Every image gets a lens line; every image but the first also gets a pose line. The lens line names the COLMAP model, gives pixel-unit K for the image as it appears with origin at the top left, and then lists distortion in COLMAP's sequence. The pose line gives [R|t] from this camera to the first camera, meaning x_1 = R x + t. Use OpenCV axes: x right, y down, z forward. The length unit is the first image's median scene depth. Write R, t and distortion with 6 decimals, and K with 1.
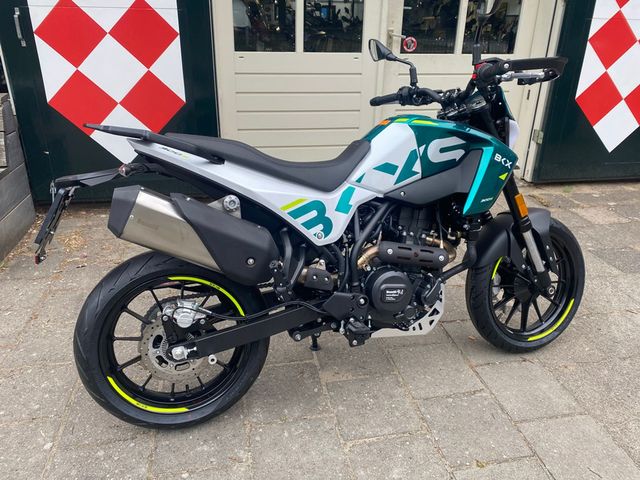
lens RADIAL K [[466.2, 0, 313.6], [0, 466.2, 240.6], [0, 0, 1]] dist [0.052709, -0.066781]
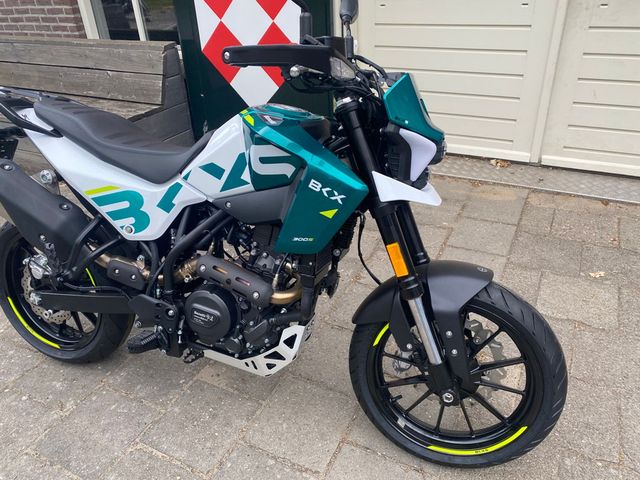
lens RADIAL K [[470.6, 0, 327.1], [0, 470.6, 238.0], [0, 0, 1]] dist [0.008144, 0.000996]
pose [[0.793882, 0.263926, -0.547809, 0.791939], [-0.199999, 0.964104, 0.174652, -0.222408], [0.574240, -0.029092, 0.818170, 0.436982]]
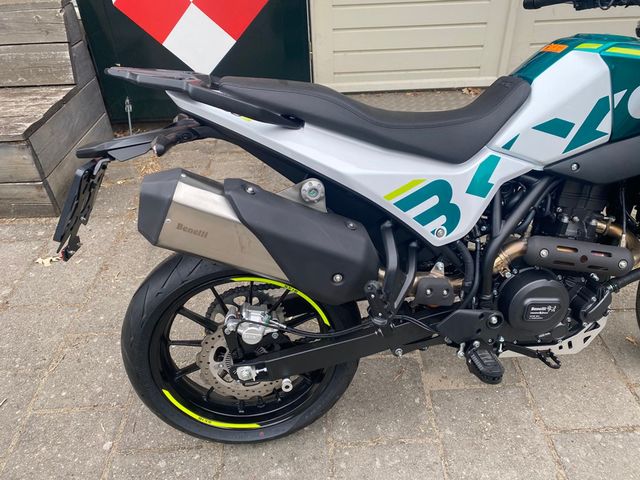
lens RADIAL K [[470.2, 0, 324.6], [0, 470.2, 237.7], [0, 0, 1]] dist [0.039699, -0.055442]
pose [[0.983955, 0.058405, -0.168589, -0.034665], [-0.020443, 0.975587, 0.218662, -0.142035], [0.177245, -0.211707, 0.961127, 0.290111]]
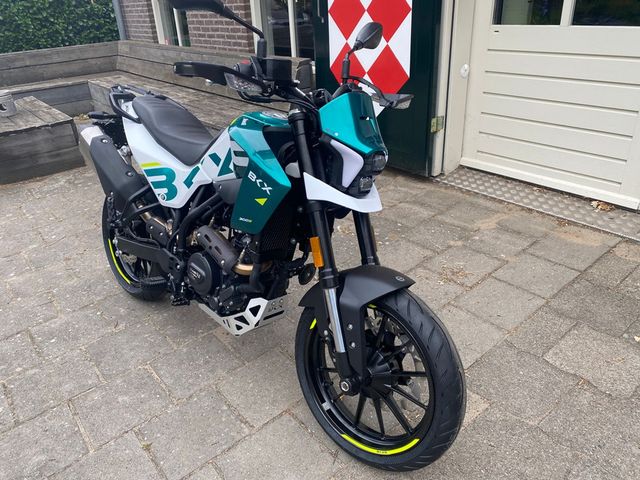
lens RADIAL K [[470.2, 0, 324.6], [0, 470.2, 237.7], [0, 0, 1]] dist [0.039699, -0.055442]
pose [[0.487029, 0.362156, -0.794762, 1.153809], [-0.307049, 0.922887, 0.232381, -0.306941], [0.817633, 0.130855, 0.560672, 0.634708]]
